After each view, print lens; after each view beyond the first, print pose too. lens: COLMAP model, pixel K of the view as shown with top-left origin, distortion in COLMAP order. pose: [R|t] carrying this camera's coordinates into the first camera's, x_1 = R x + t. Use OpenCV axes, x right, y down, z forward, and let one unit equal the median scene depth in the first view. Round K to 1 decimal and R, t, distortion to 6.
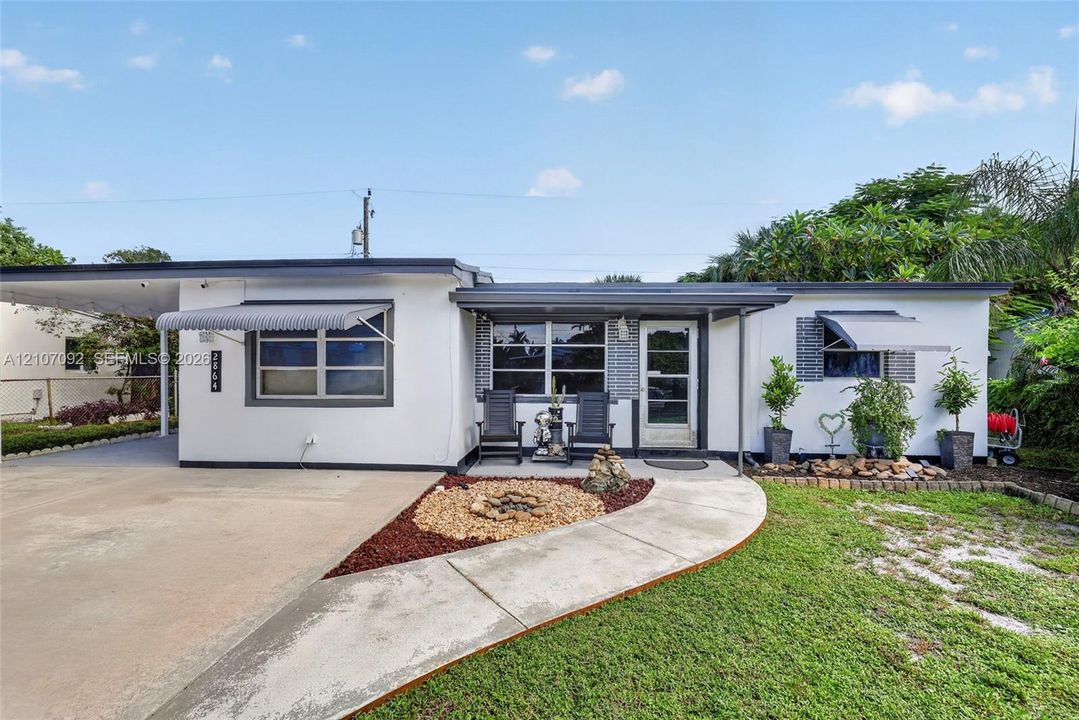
lens RADIAL K [[464.3, 0, 539.1], [0, 464.3, 359.5], [0, 0, 1]] dist [0.001061, -0.000527]
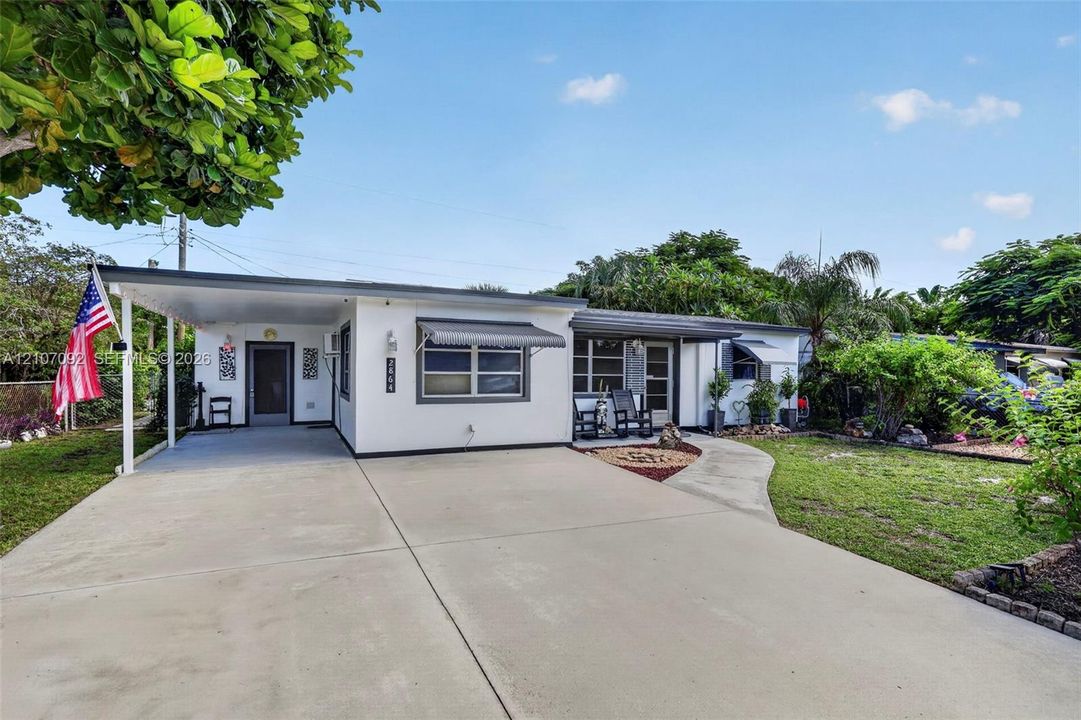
lens RADIAL K [[519.1, 0, 536.5], [0, 519.1, 368.6], [0, 0, 1]] dist [-0.002723, 0.000030]
pose [[0.880003, 0.006755, 0.474919, -0.932965], [-0.012752, 0.999874, 0.009407, -0.008847], [-0.474796, -0.014335, 0.879979, -0.317959]]
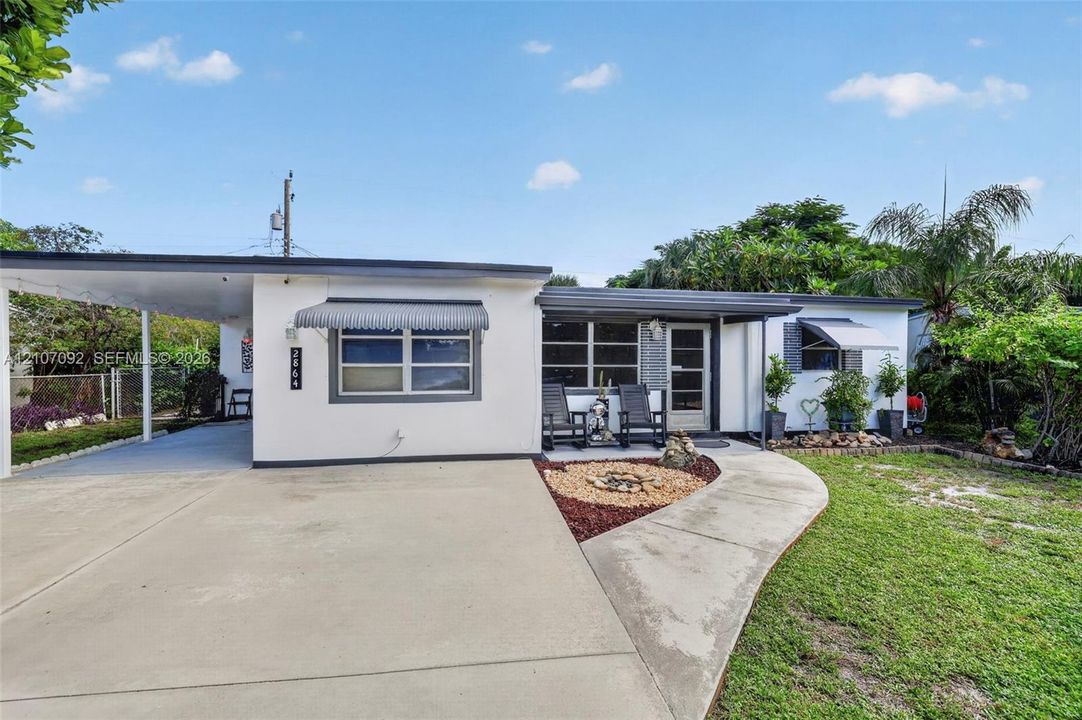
lens RADIAL K [[465.6, 0, 530.8], [0, 465.6, 352.4], [0, 0, 1]] dist [0.001061, -0.000527]
pose [[0.973749, 0.001338, 0.227619, -0.408441], [-0.000844, 0.999997, -0.002266, -0.006766], [-0.227622, 0.002014, 0.973748, -0.066885]]
